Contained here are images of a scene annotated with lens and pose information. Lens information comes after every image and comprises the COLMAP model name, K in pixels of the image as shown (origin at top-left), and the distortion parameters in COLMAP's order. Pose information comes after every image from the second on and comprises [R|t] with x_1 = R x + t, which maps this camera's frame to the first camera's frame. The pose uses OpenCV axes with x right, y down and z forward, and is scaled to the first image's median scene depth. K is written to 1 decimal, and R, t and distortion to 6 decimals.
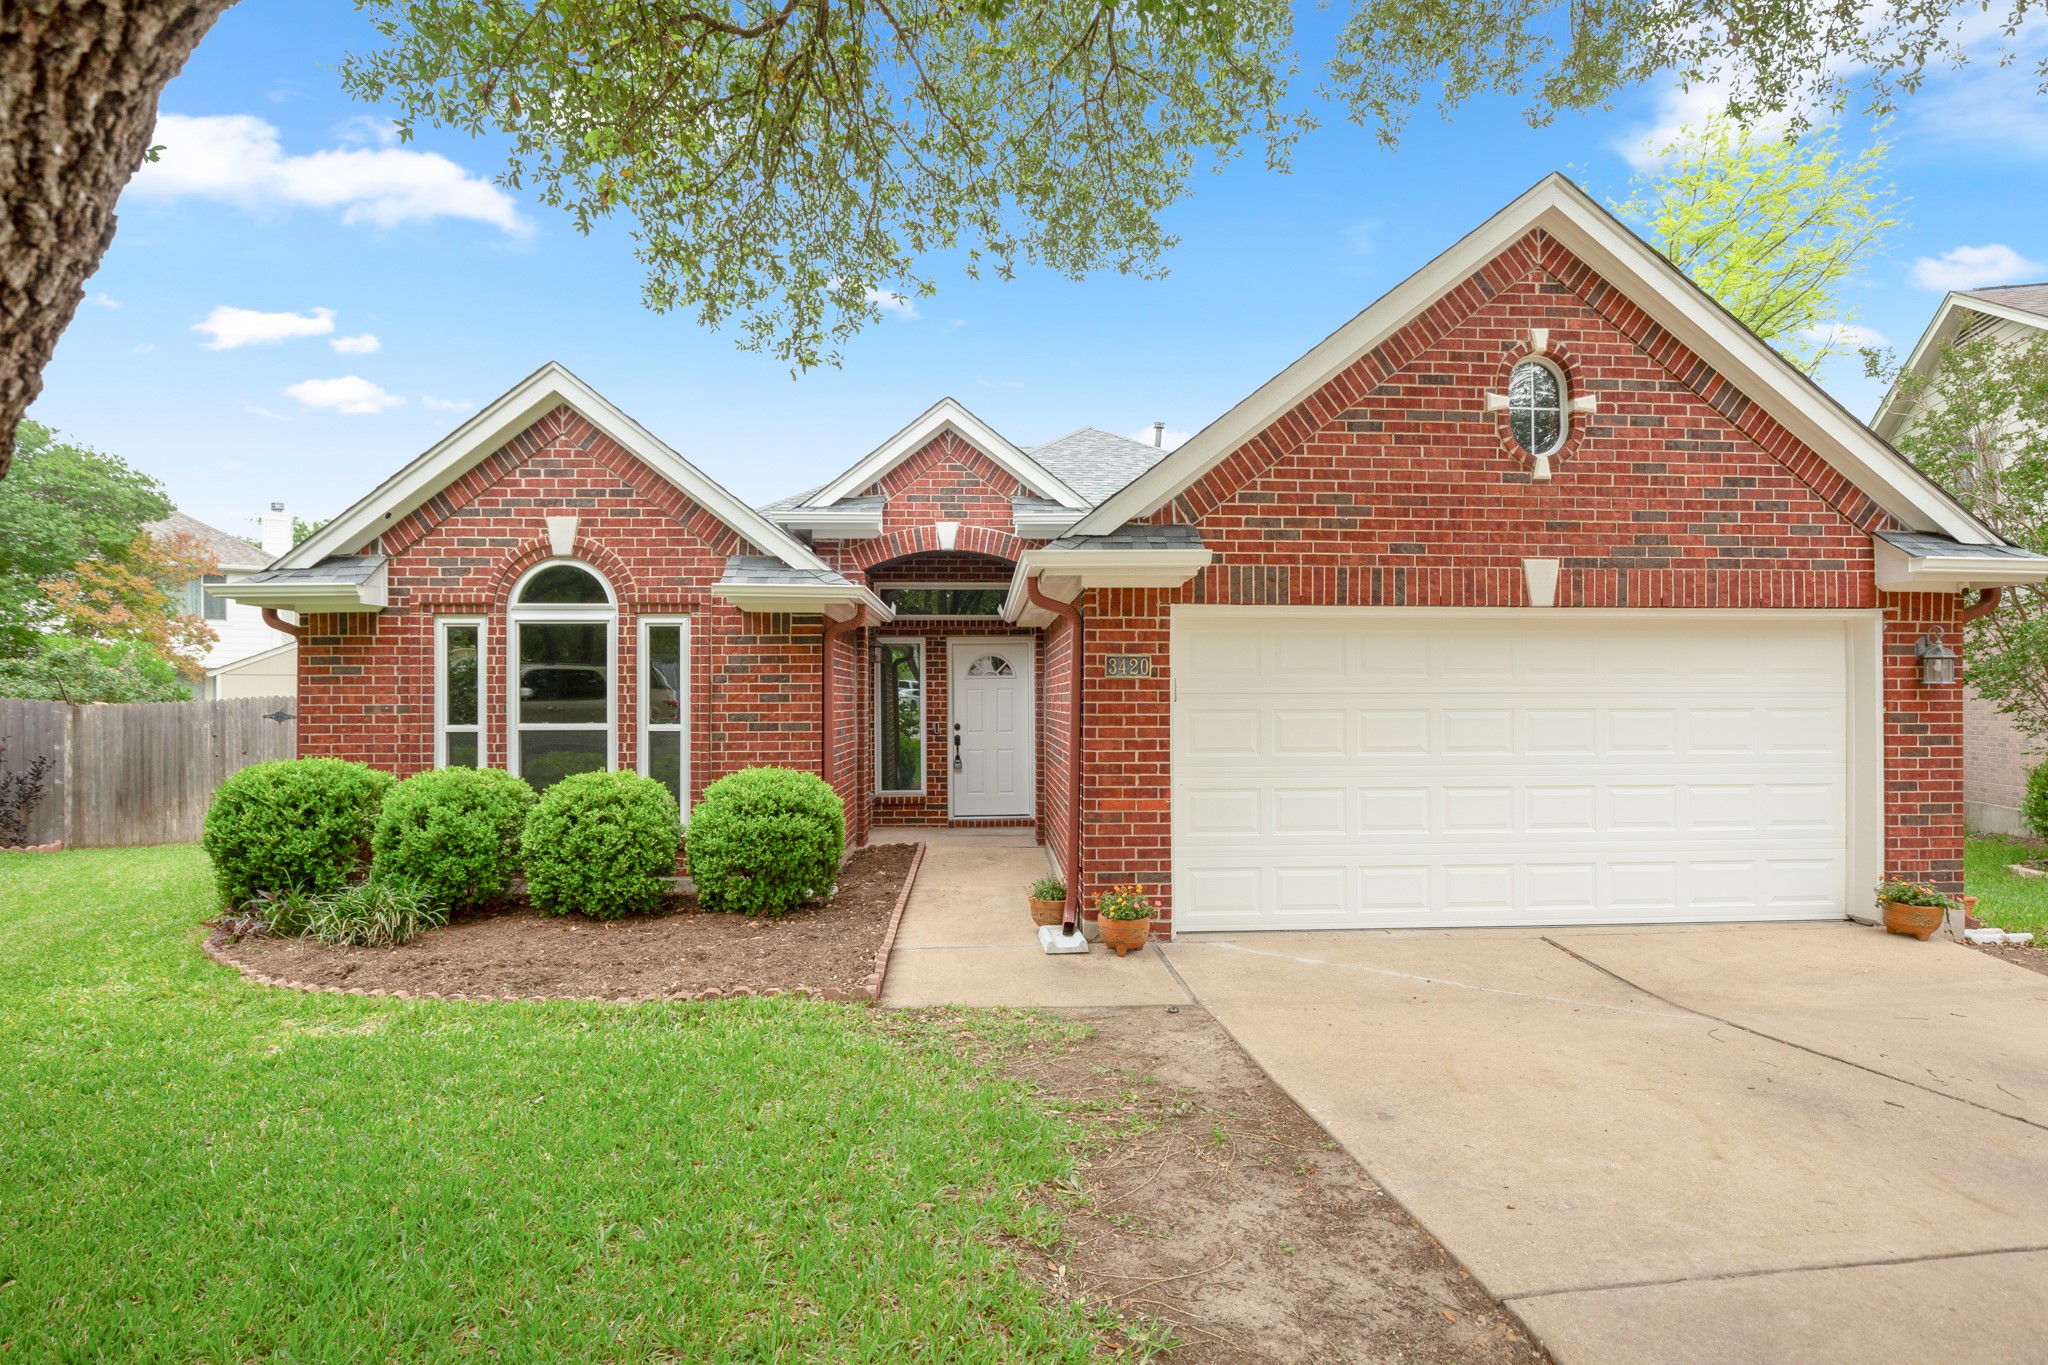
lens RADIAL K [[1103.5, 0, 1023.9], [0, 1103.5, 787.3], [0, 0, 1]] dist [-0.017972, -0.000364]
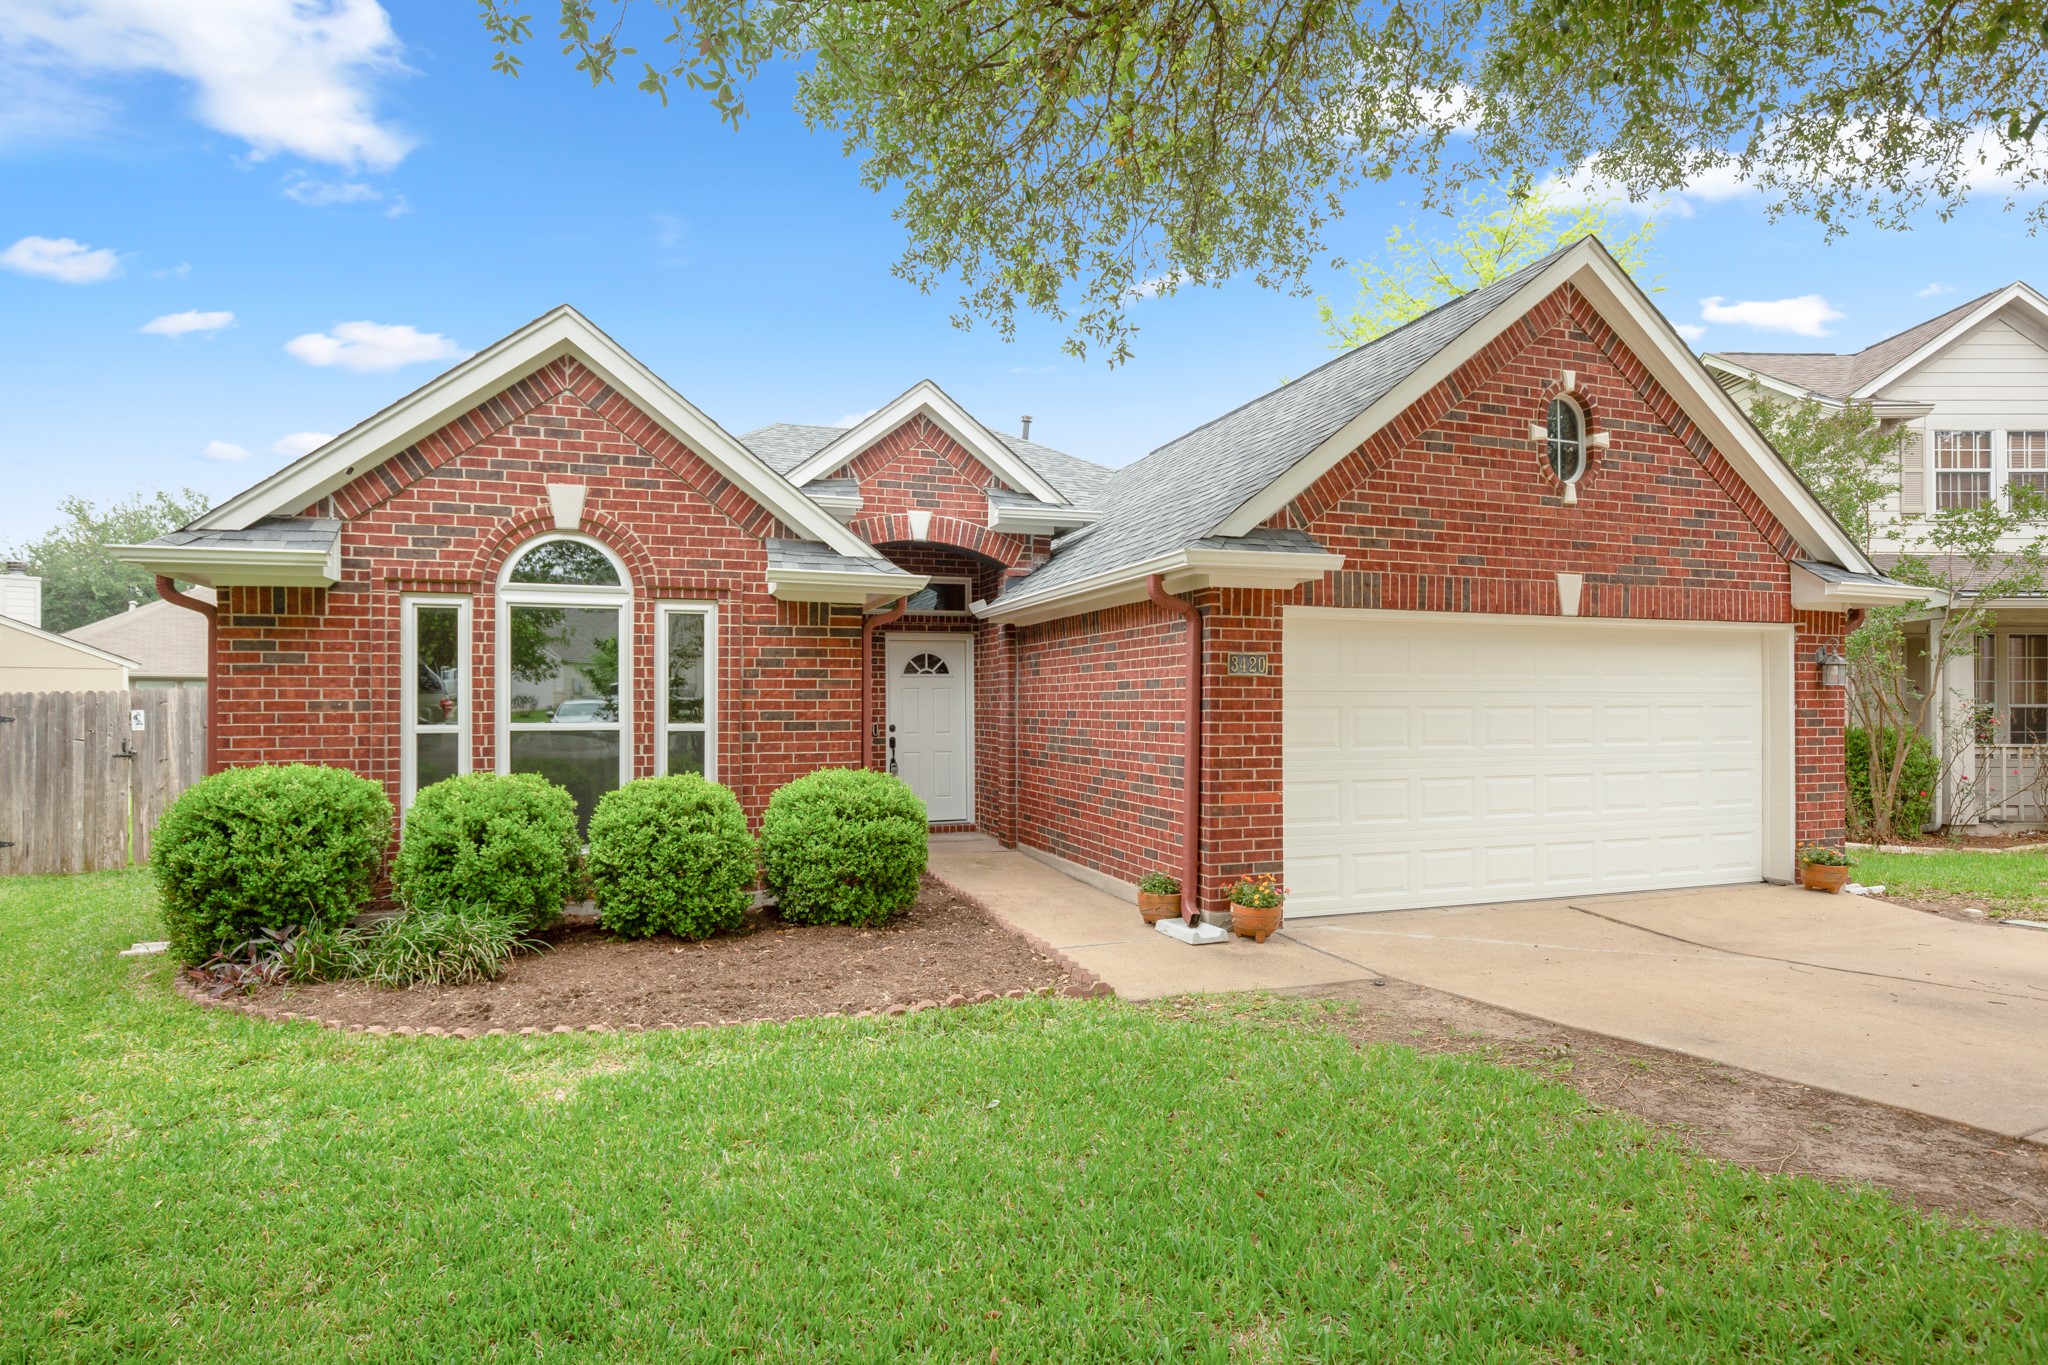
lens RADIAL K [[1191.2, 0, 1024.1], [0, 1191.2, 804.1], [0, 0, 1]] dist [-0.008816, 0.000171]
pose [[0.953839, -0.023127, 0.299426, -0.435565], [0.022194, 0.999732, 0.006516, 0.009753], [-0.299496, 0.000430, 0.954097, -0.004720]]
